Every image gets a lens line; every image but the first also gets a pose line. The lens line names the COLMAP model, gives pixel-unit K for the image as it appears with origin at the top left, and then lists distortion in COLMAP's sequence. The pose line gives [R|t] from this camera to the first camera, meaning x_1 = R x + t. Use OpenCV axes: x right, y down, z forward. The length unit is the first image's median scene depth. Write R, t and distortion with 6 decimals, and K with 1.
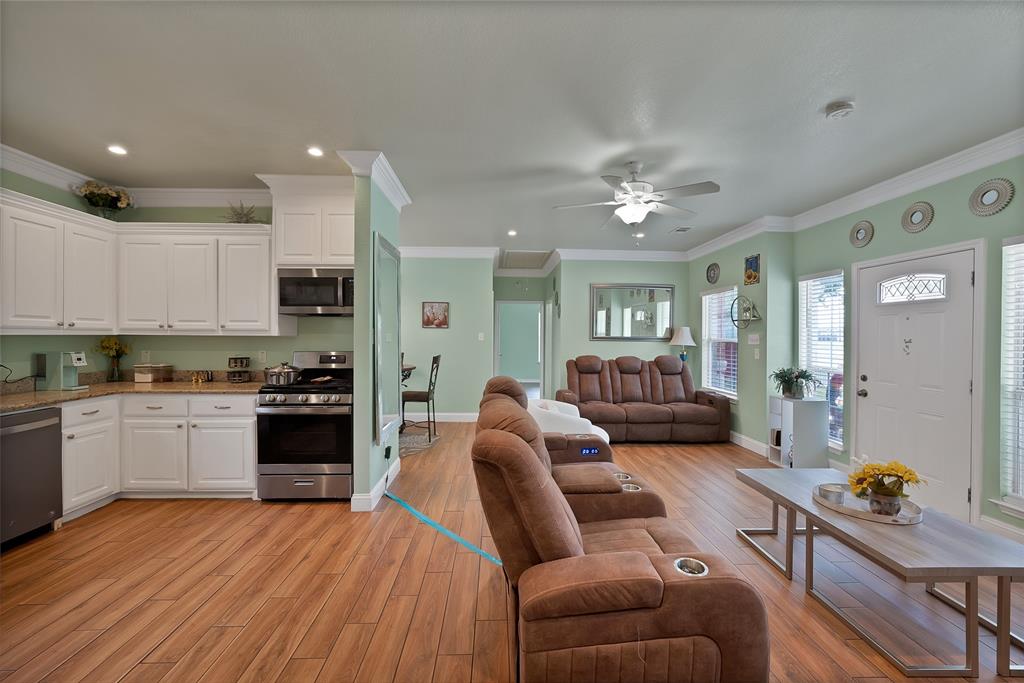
lens RADIAL K [[403.1, 0, 519.0], [0, 403.1, 336.3], [0, 0, 1]] dist [-0.014746, 0.000819]
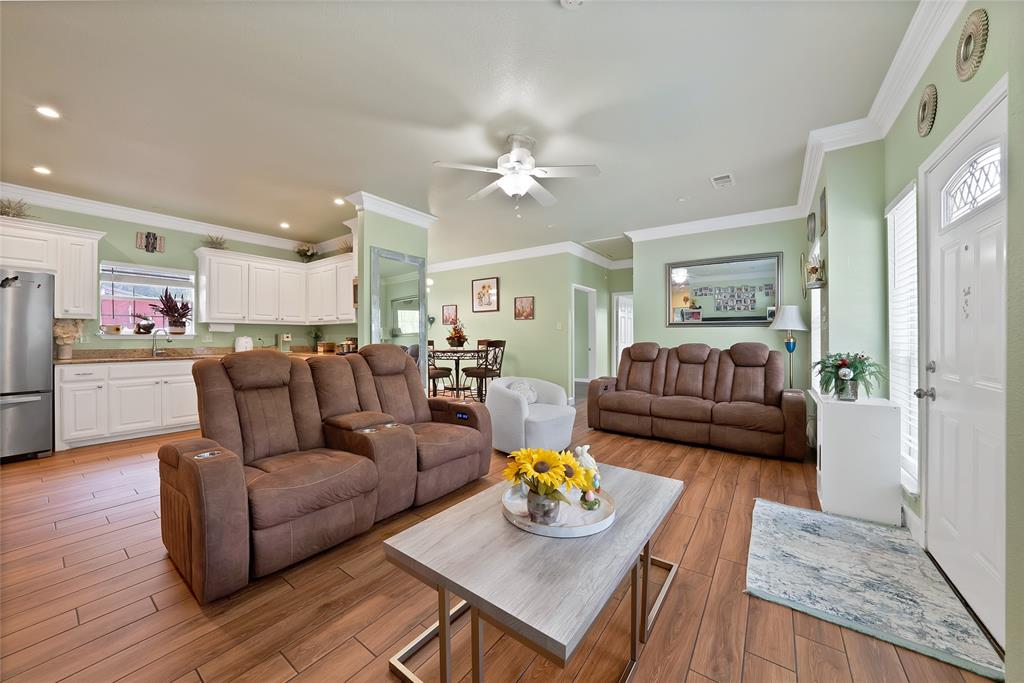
lens RADIAL K [[368.8, 0, 507.6], [0, 368.8, 337.2], [0, 0, 1]] dist [-0.023511, 0.005215]
pose [[0.781162, -0.007816, -0.624279, 0.589640], [0.003858, 0.999963, -0.007691, 0.053800], [0.624316, 0.003599, 0.781164, 0.196427]]
